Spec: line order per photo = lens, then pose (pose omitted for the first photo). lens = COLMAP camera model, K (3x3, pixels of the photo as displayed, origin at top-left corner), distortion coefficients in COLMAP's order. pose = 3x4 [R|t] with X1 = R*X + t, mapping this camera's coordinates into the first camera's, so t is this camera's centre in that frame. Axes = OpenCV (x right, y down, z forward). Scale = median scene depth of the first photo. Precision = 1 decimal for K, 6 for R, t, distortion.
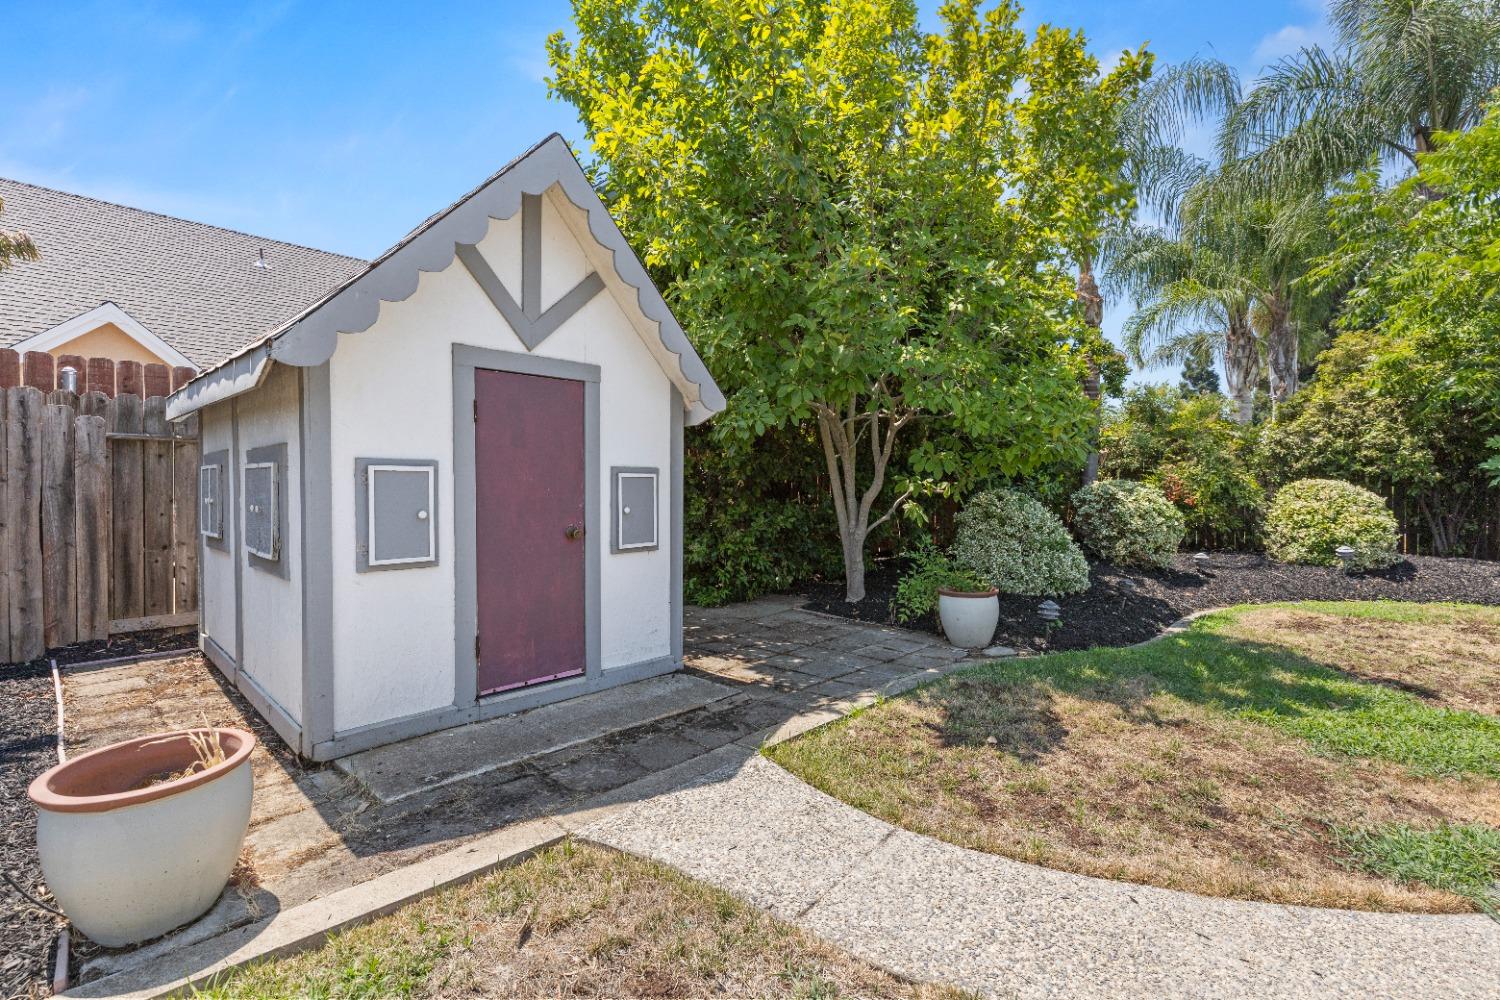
lens RADIAL K [[681.6, 0, 755.9], [0, 681.6, 497.4], [0, 0, 1]] dist [0.009324, -0.001803]
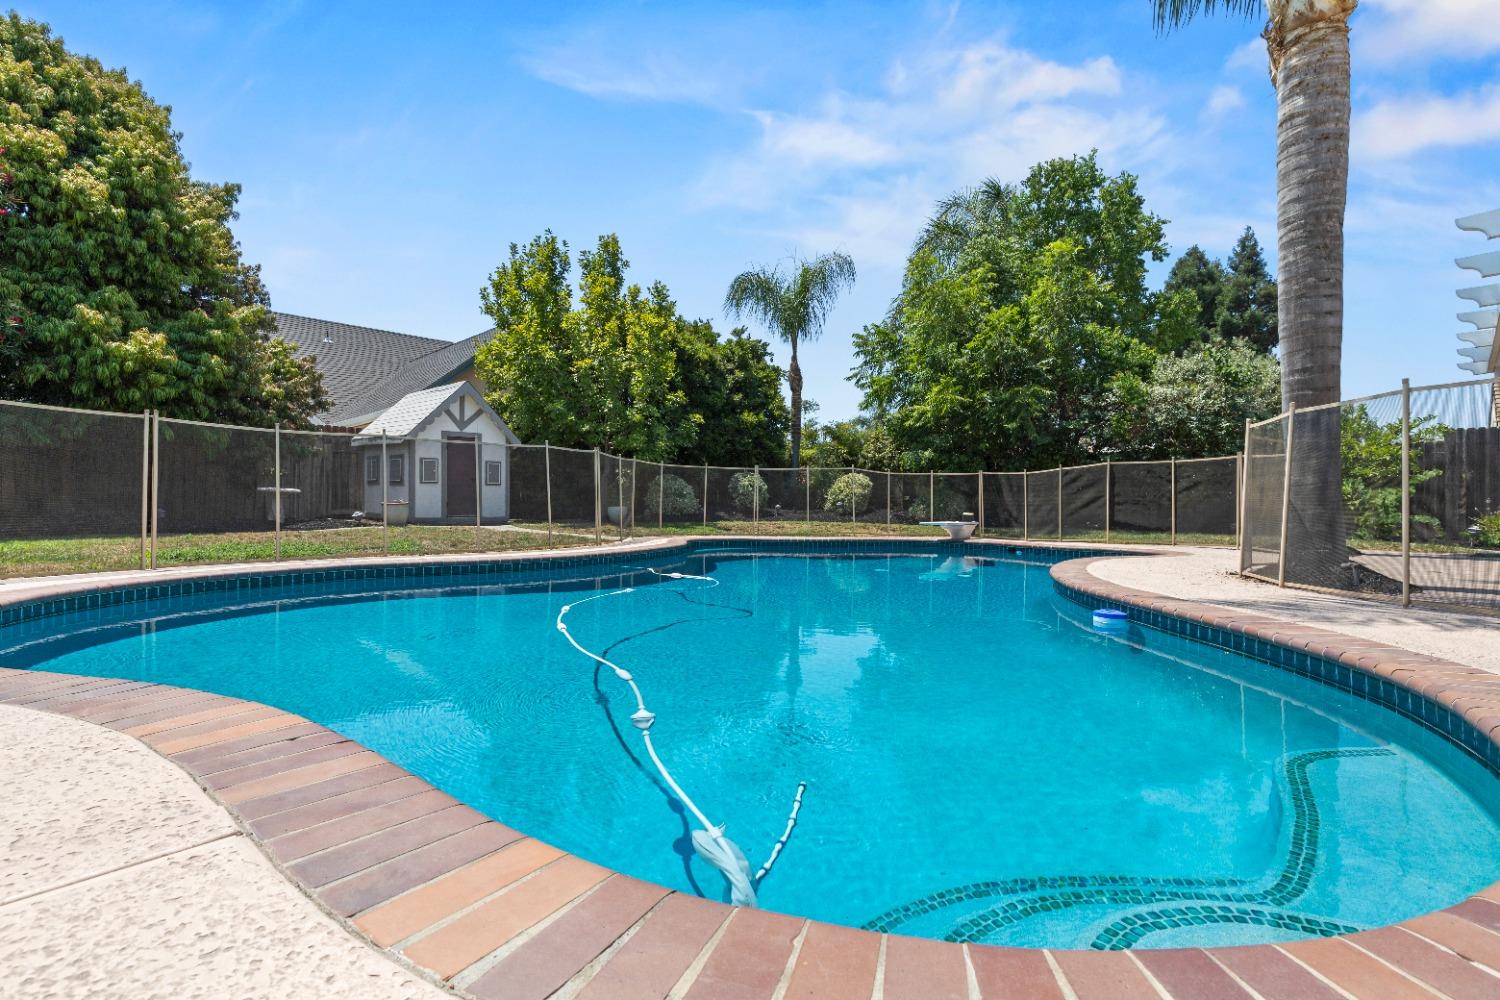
lens RADIAL K [[681.6, 0, 744.3], [0, 681.6, 498.4], [0, 0, 1]] dist [0.009324, -0.001803]
pose [[0.999877, 0.006257, 0.014416, 1.115873], [-0.006049, 0.999878, -0.014400, 0.199080], [-0.014505, 0.014311, 0.999792, -2.652342]]
